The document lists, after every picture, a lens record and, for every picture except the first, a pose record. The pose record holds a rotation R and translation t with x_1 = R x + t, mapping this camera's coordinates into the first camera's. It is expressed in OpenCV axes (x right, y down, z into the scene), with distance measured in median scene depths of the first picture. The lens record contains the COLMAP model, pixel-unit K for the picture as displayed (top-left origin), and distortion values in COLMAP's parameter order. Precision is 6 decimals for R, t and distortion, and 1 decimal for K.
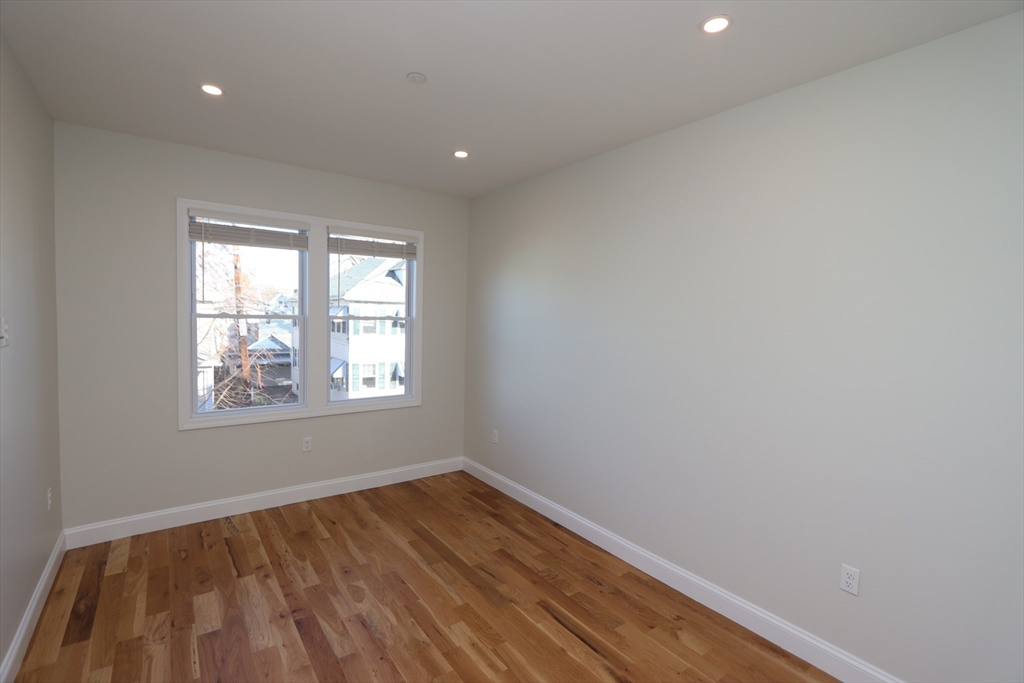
lens RADIAL K [[475.1, 0, 512.0], [0, 475.1, 341.5], [0, 0, 1]] dist [-0.007167, -0.000691]
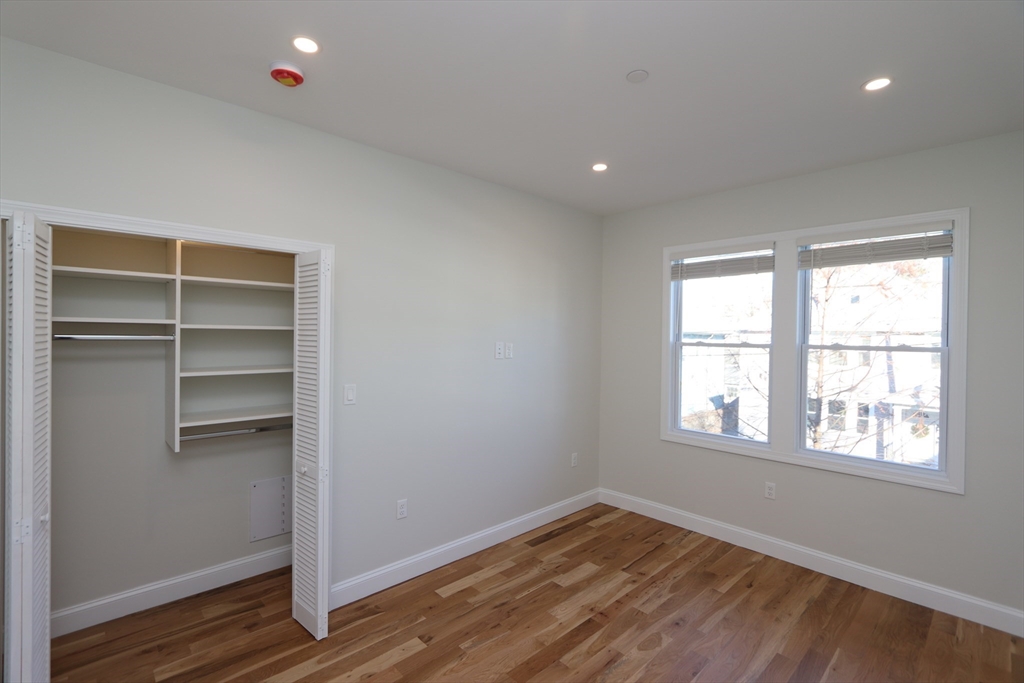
lens RADIAL K [[475.1, 0, 512.0], [0, 475.1, 341.5], [0, 0, 1]] dist [-0.007167, -0.000691]
pose [[0.108138, -0.006460, -0.994115, 0.478213], [-0.065543, 0.997757, -0.013613, -0.018720], [0.991973, 0.066629, 0.107472, 0.507492]]
